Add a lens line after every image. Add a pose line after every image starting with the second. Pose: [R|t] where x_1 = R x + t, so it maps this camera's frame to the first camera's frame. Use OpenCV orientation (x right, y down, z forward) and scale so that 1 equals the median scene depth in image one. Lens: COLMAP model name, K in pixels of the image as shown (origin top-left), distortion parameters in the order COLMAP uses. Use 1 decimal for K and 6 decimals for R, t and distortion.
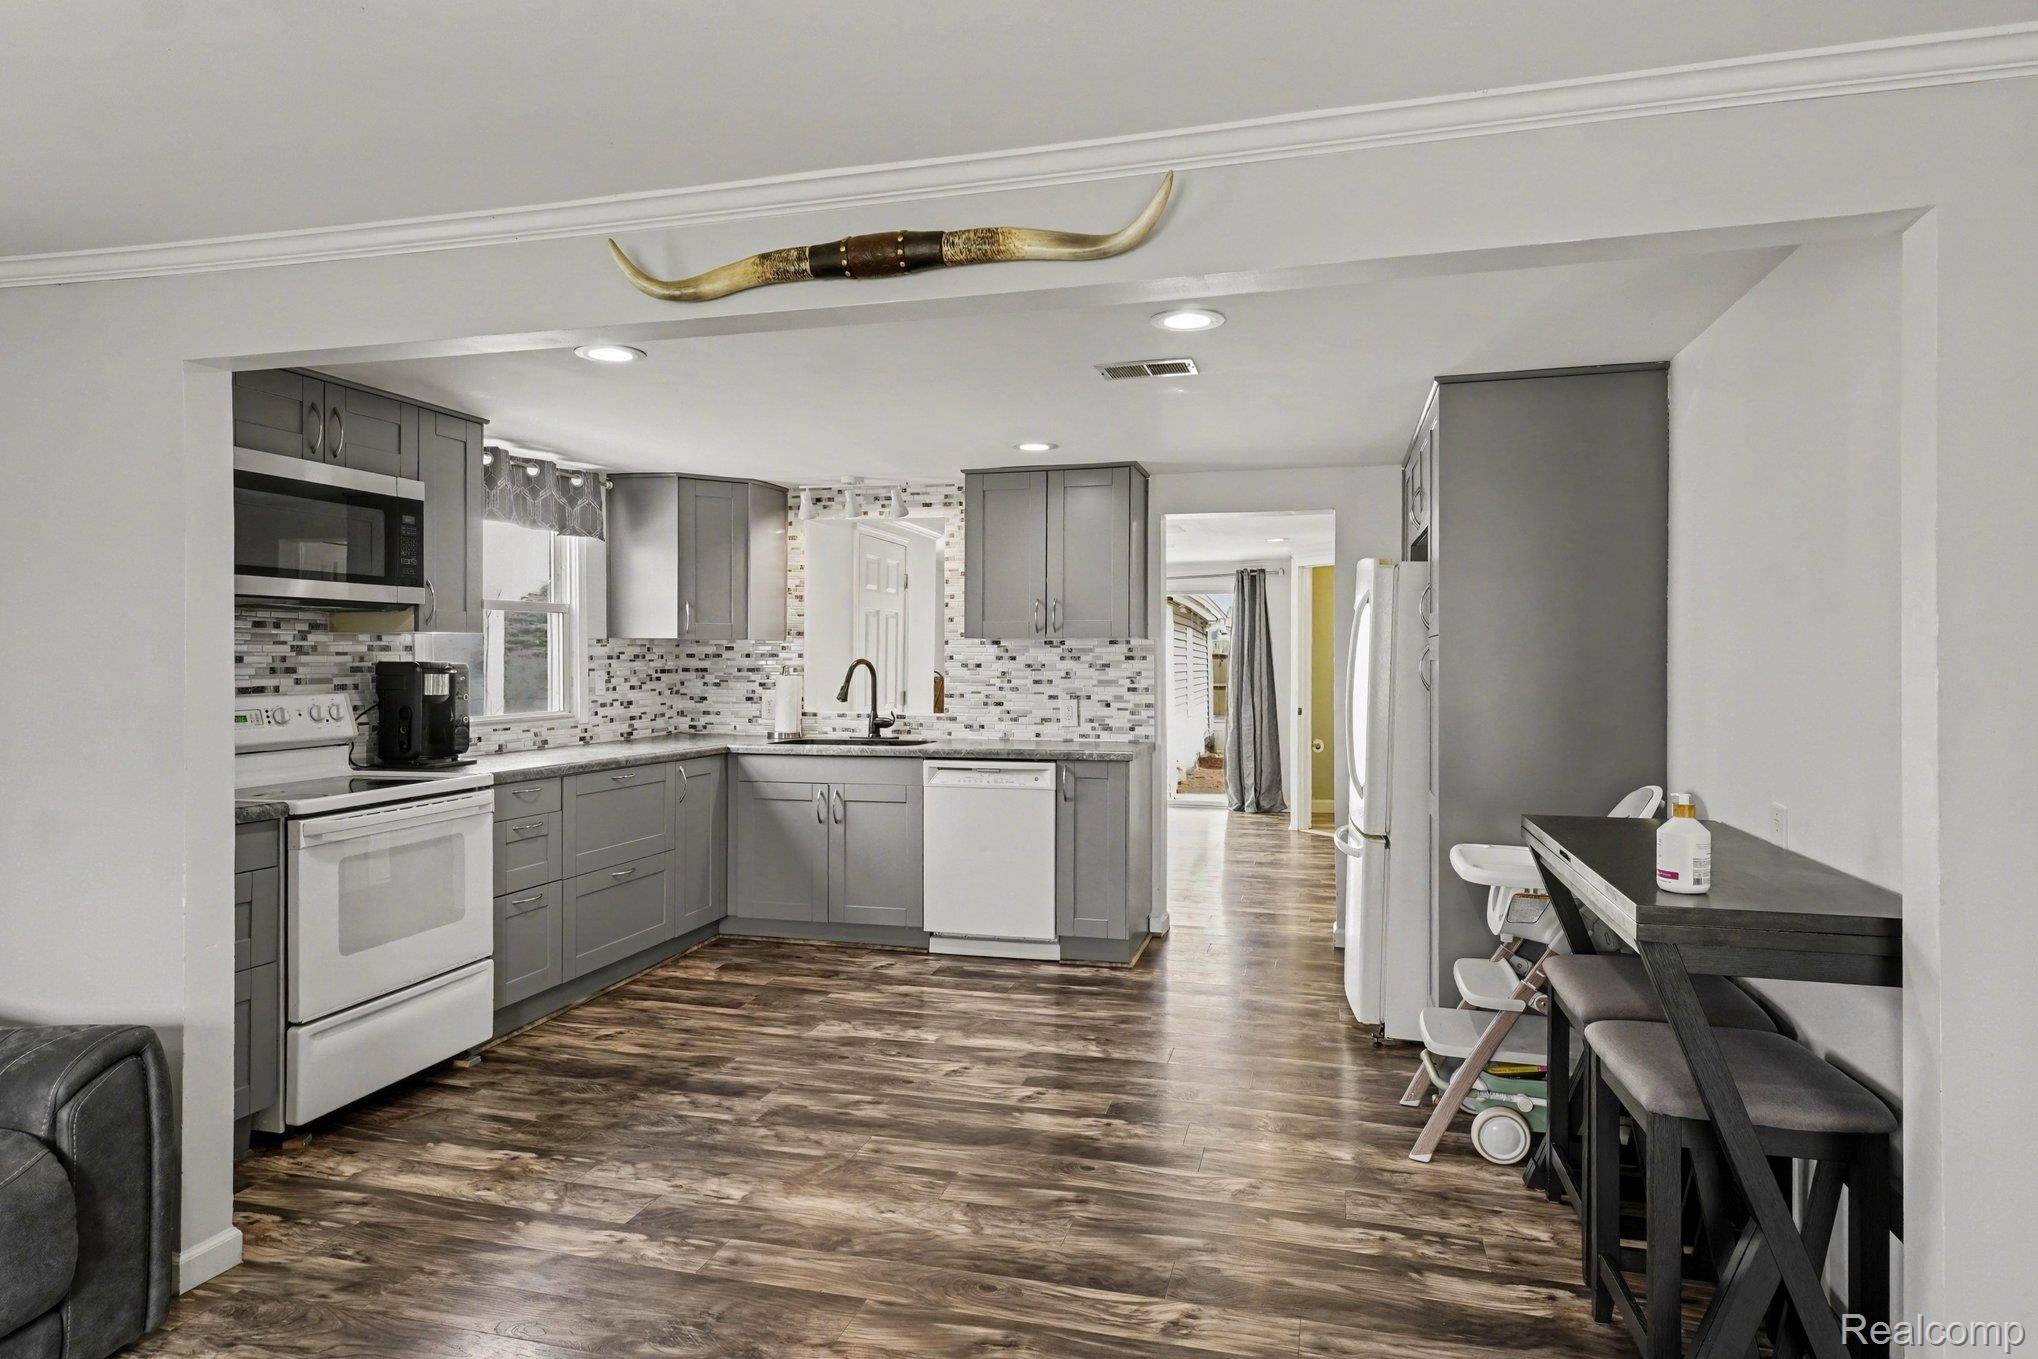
lens RADIAL K [[1153.0, 0, 1009.3], [0, 1153.0, 653.6], [0, 0, 1]] dist [0.016904, 0.000082]
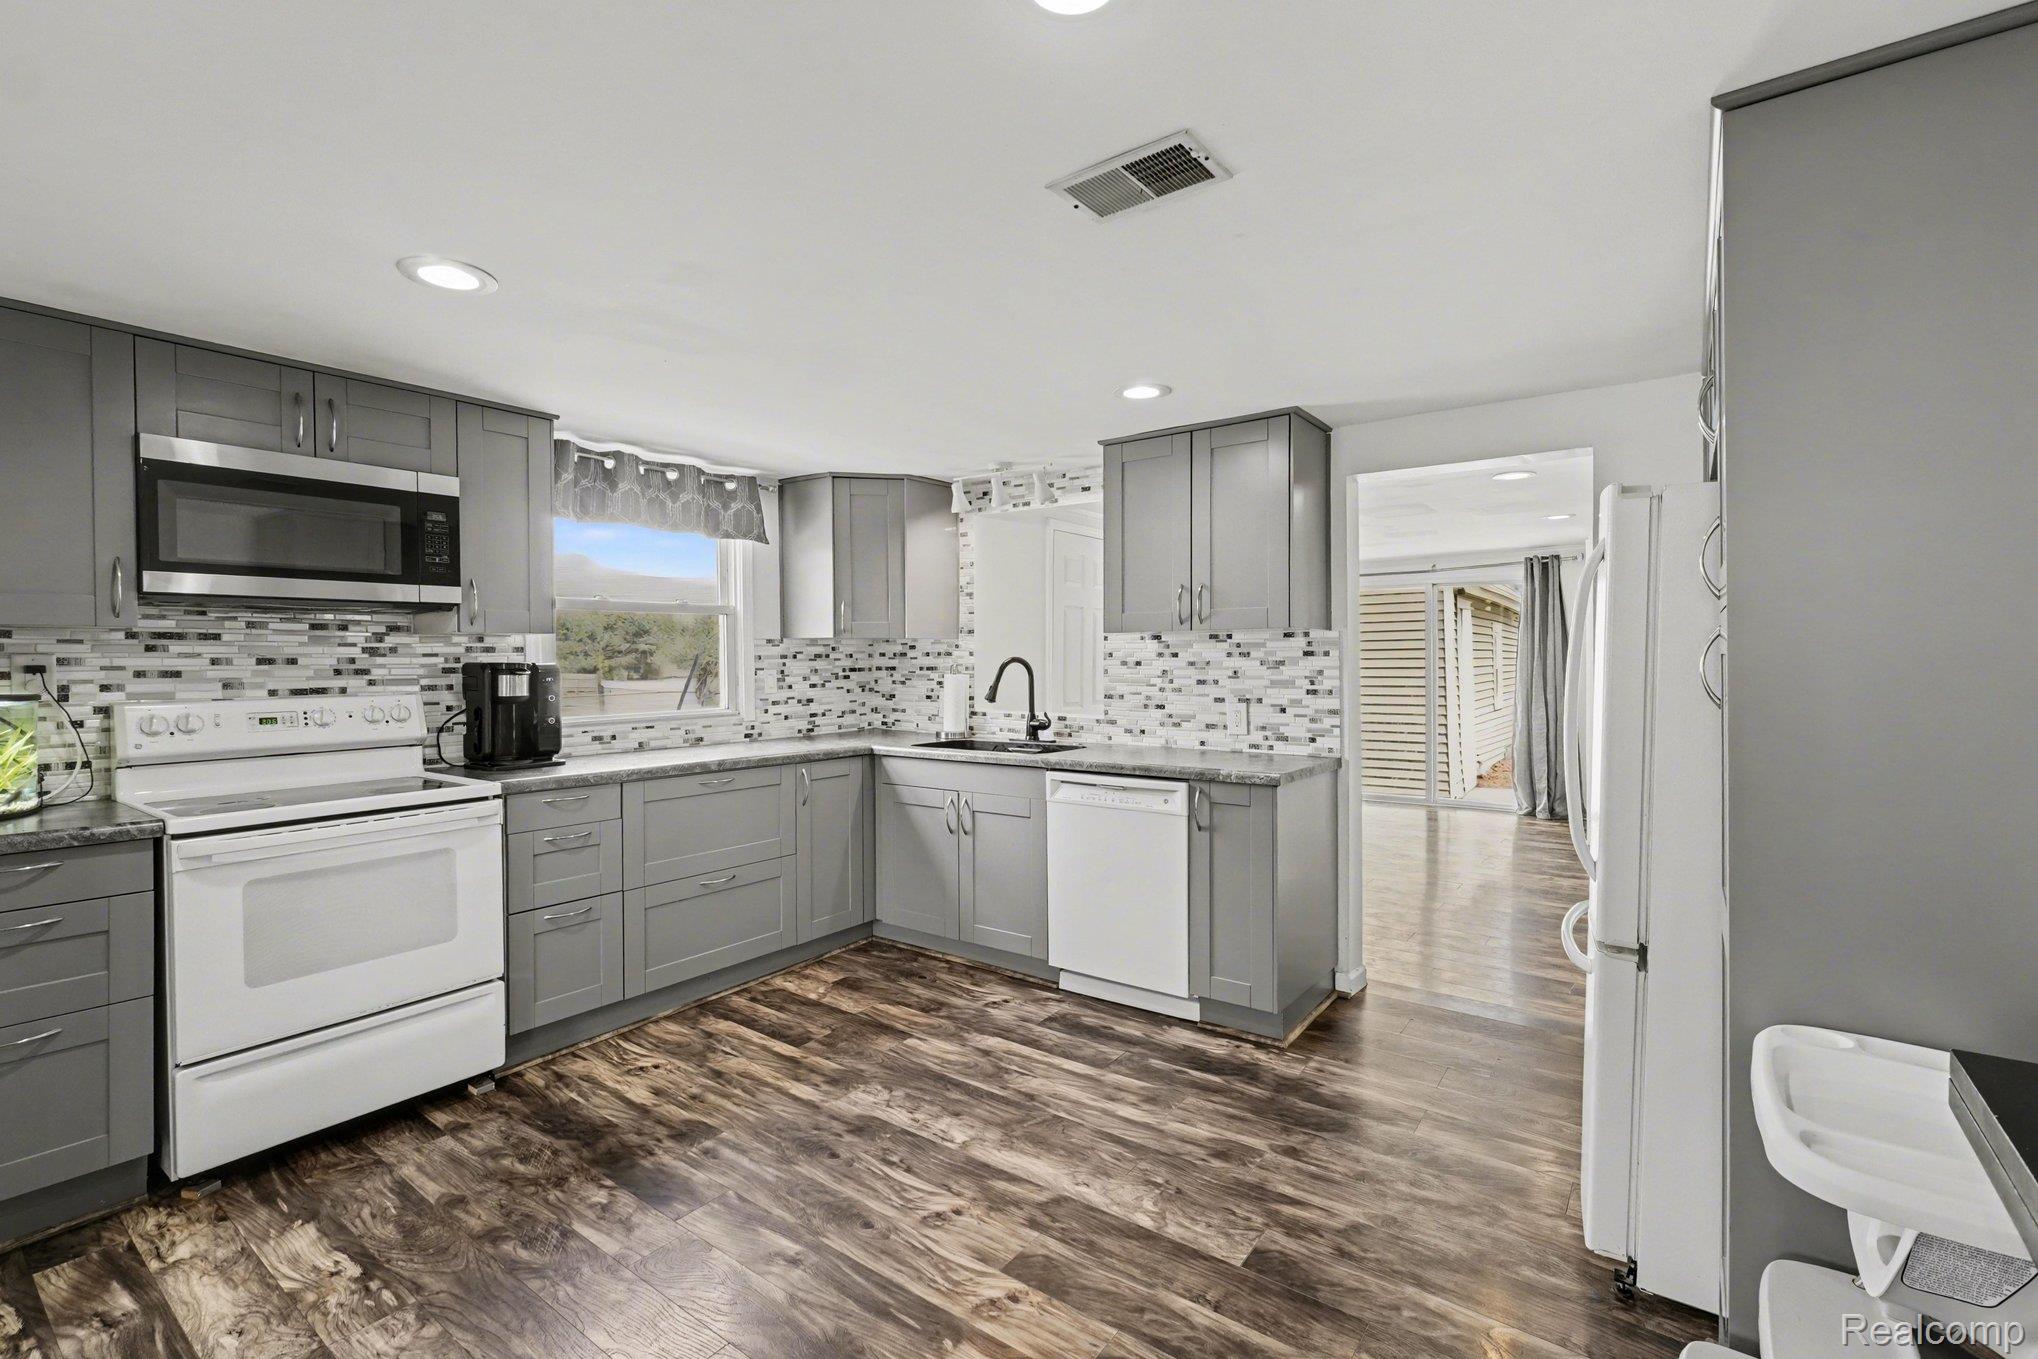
lens RADIAL K [[867.2, 0, 1047.3], [0, 867.2, 657.1], [0, 0, 1]] dist [0.003380, 0.000203]
pose [[0.933424, -0.006119, -0.358723, 0.161627], [0.008057, 0.999960, 0.003908, 0.002543], [0.358685, -0.006538, 0.933436, 0.376719]]
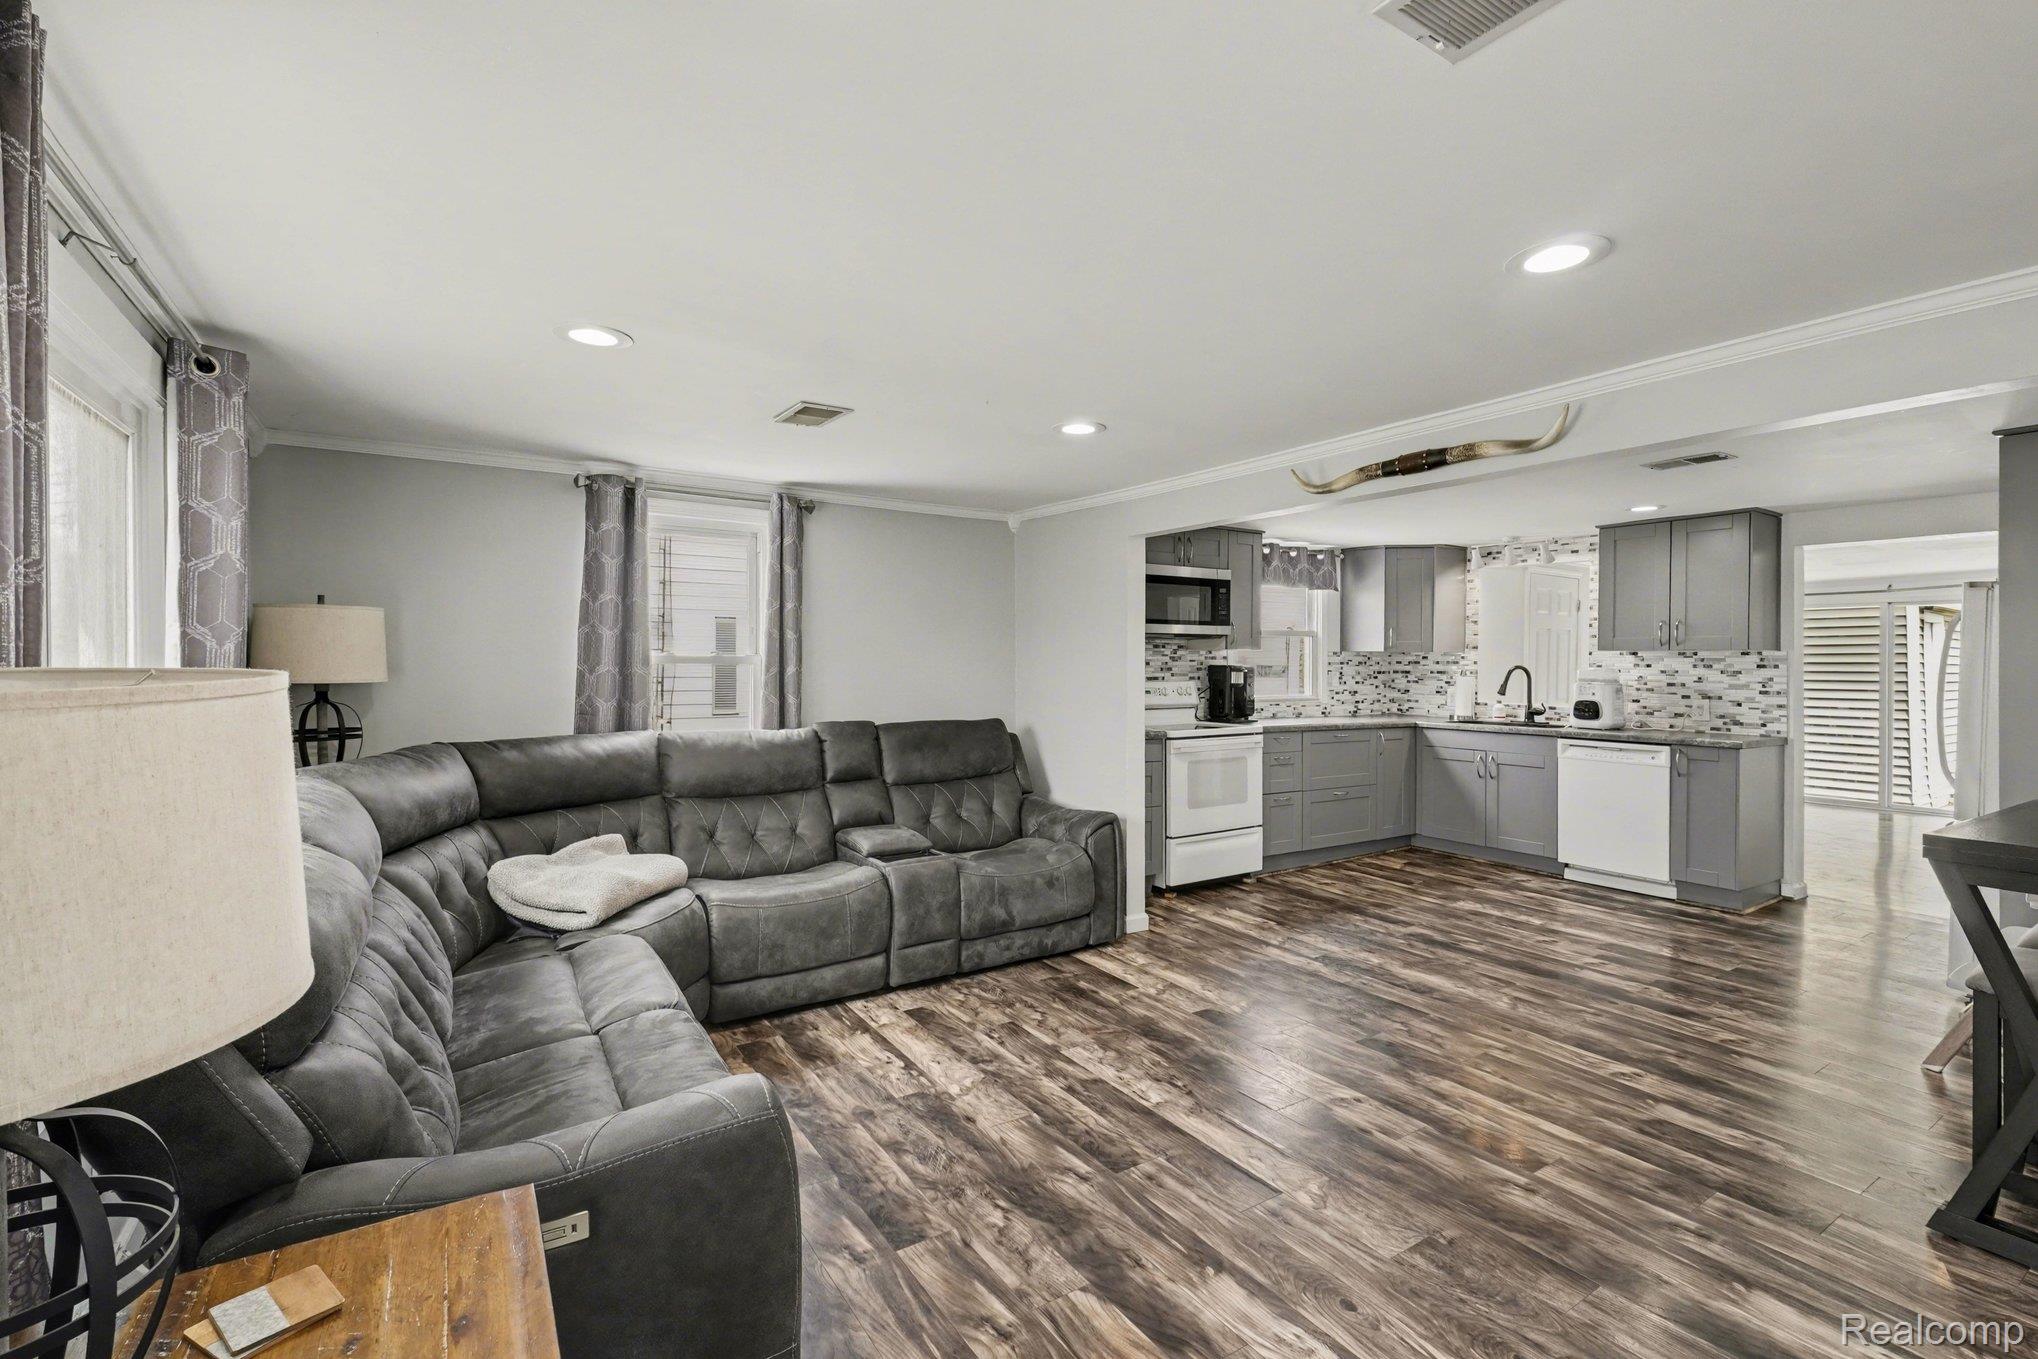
lens RADIAL K [[914.2, 0, 1023.8], [0, 914.2, 661.8], [0, 0, 1]] dist [0.002805, -0.000286]
pose [[0.747602, 0.005220, -0.664127, 0.173728], [-0.003069, 0.999986, 0.004405, -0.003184], [0.664140, -0.001255, 0.747607, -0.250545]]
